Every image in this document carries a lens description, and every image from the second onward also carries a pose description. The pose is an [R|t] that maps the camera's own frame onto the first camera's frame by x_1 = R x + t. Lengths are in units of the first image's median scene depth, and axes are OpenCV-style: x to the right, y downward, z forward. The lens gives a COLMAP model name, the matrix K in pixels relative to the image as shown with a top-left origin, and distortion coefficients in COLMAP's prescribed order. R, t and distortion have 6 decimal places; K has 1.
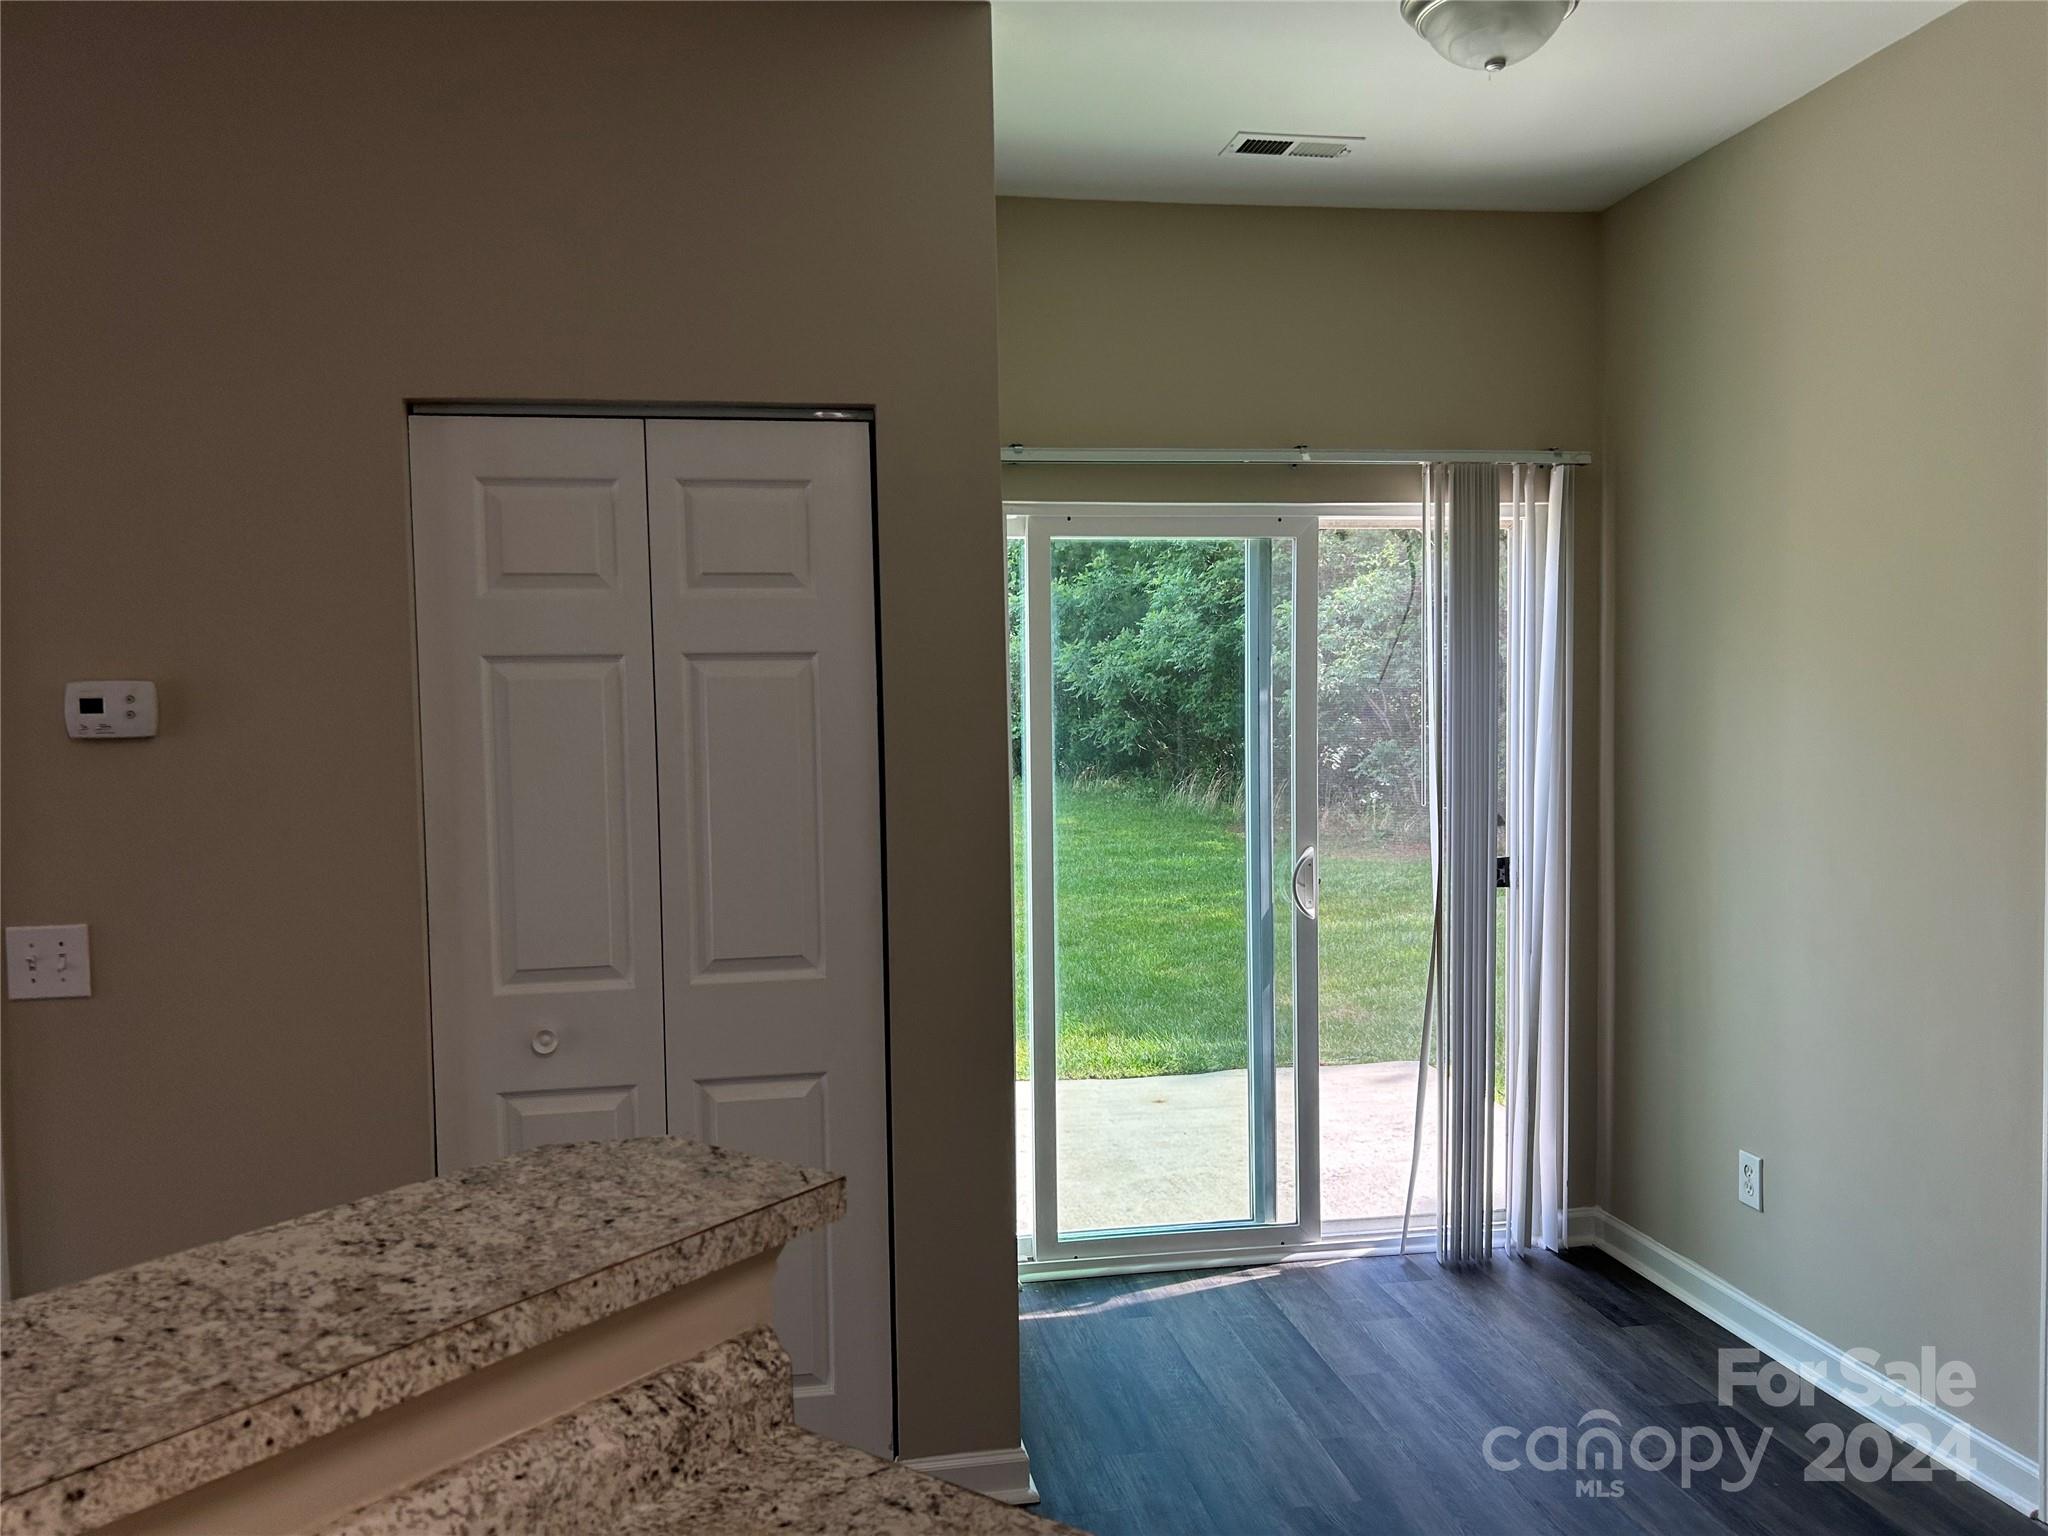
lens RADIAL K [[1549.2, 0, 1023.8], [0, 1549.2, 782.0], [0, 0, 1]] dist [0.059715, -0.090689]
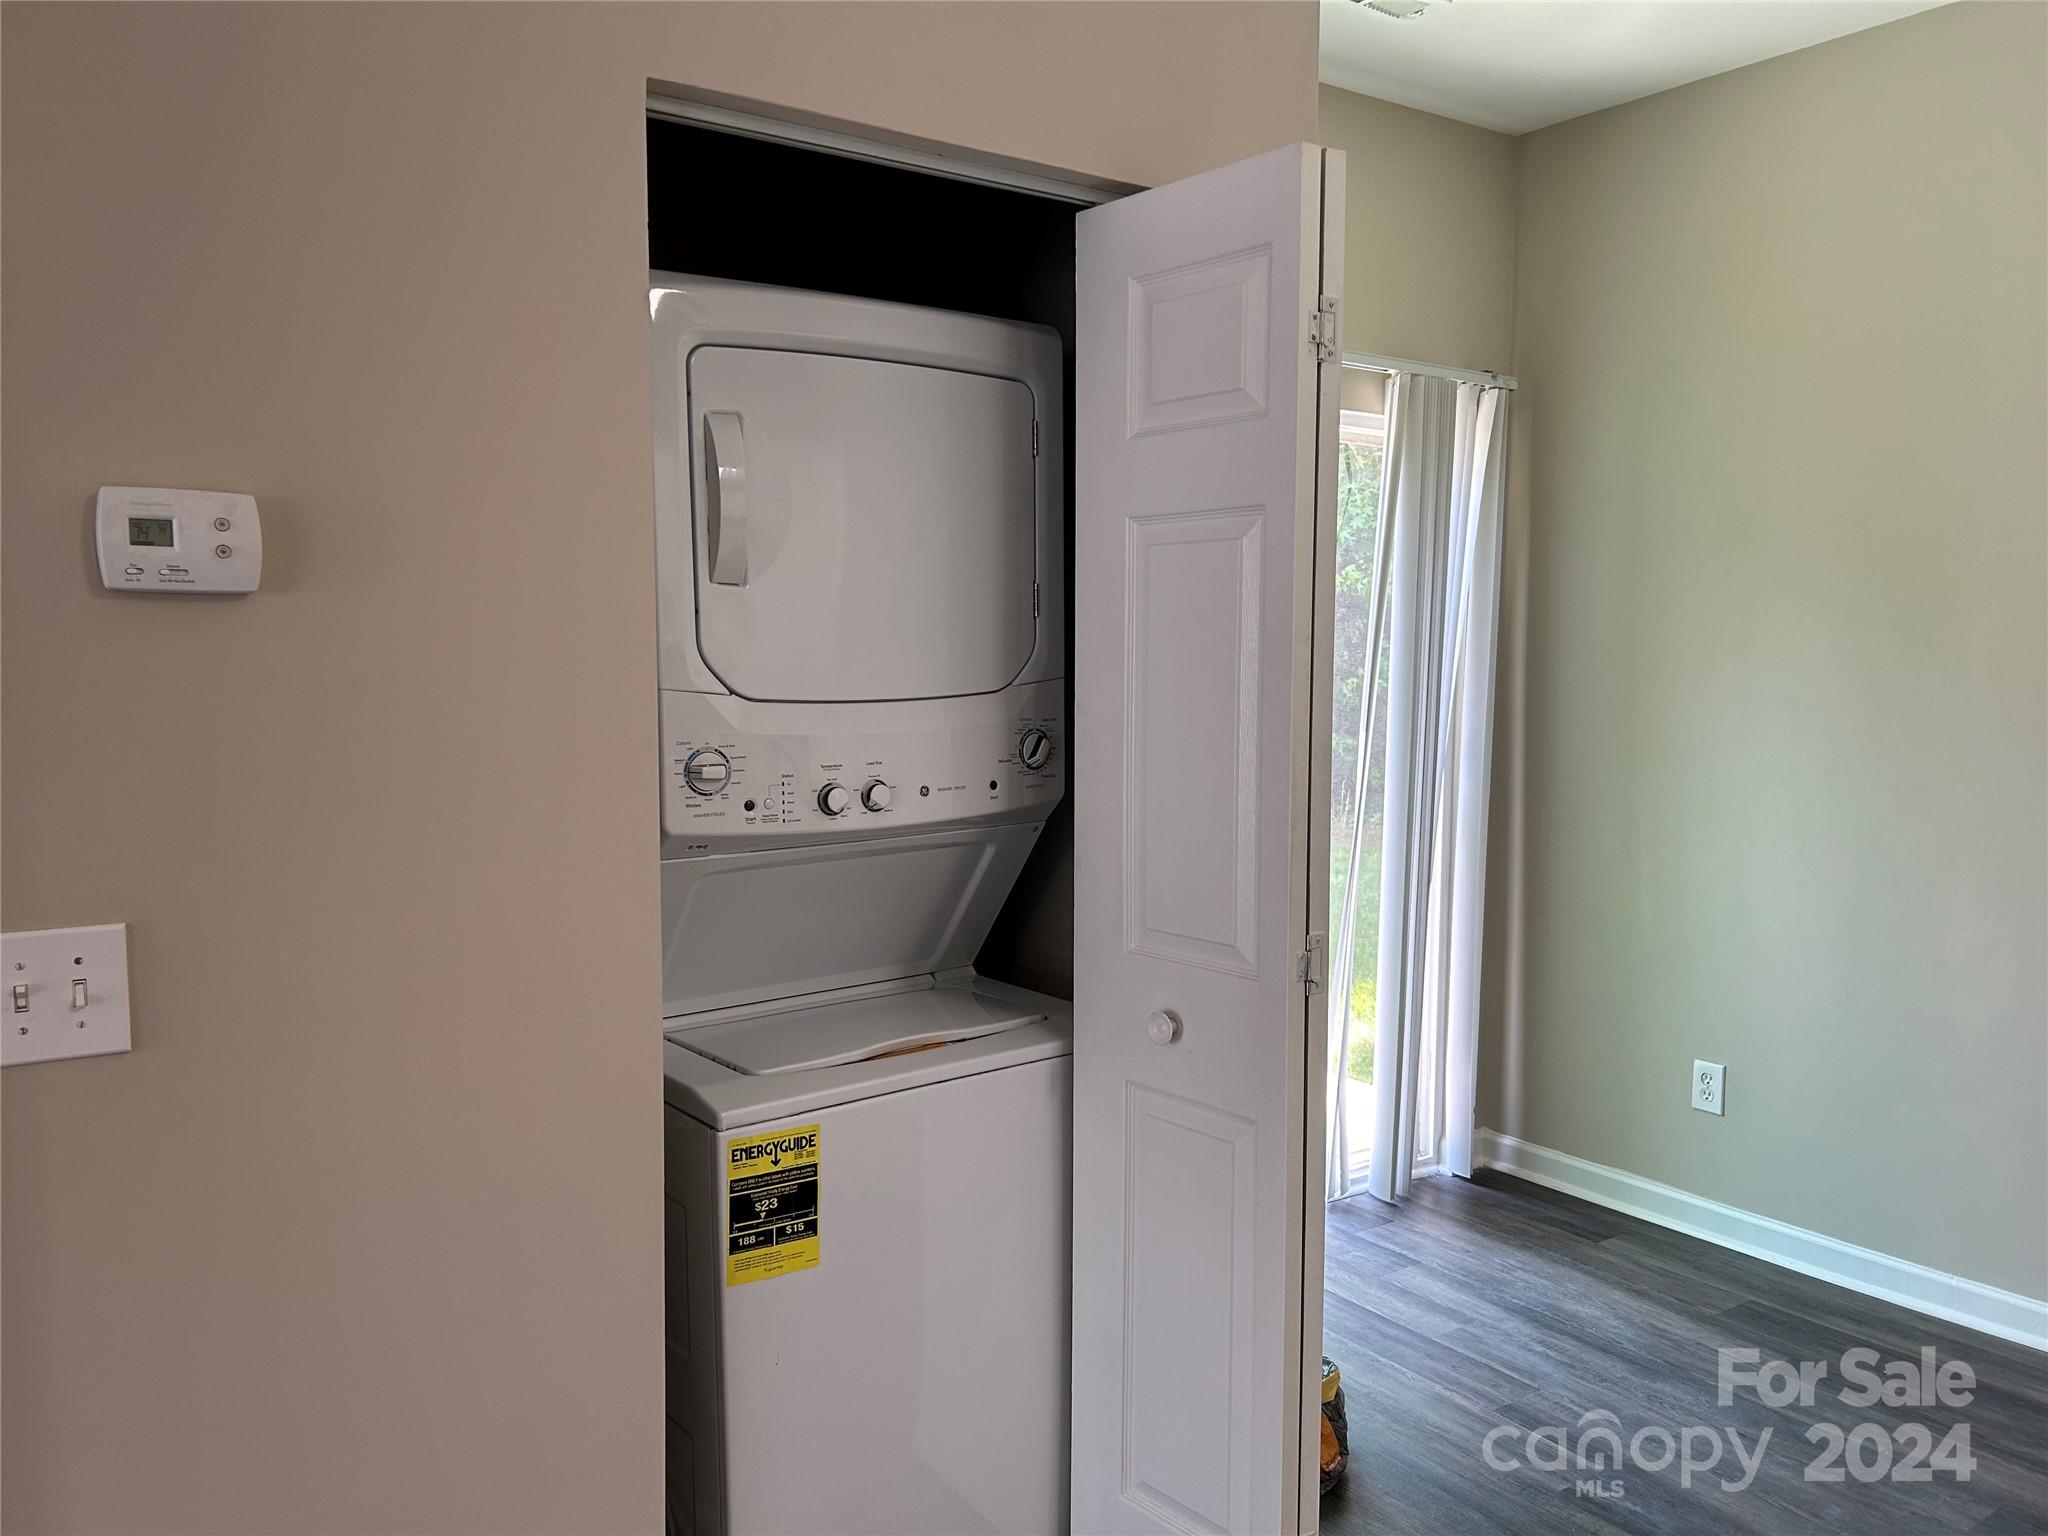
lens RADIAL K [[1549.2, 0, 1023.8], [0, 1549.2, 782.0], [0, 0, 1]] dist [0.059715, -0.090689]
pose [[0.901653, -0.014410, 0.432220, -0.548706], [0.000993, 0.999511, 0.031250, 0.022821], [-0.432459, -0.027748, 0.901226, 0.354597]]
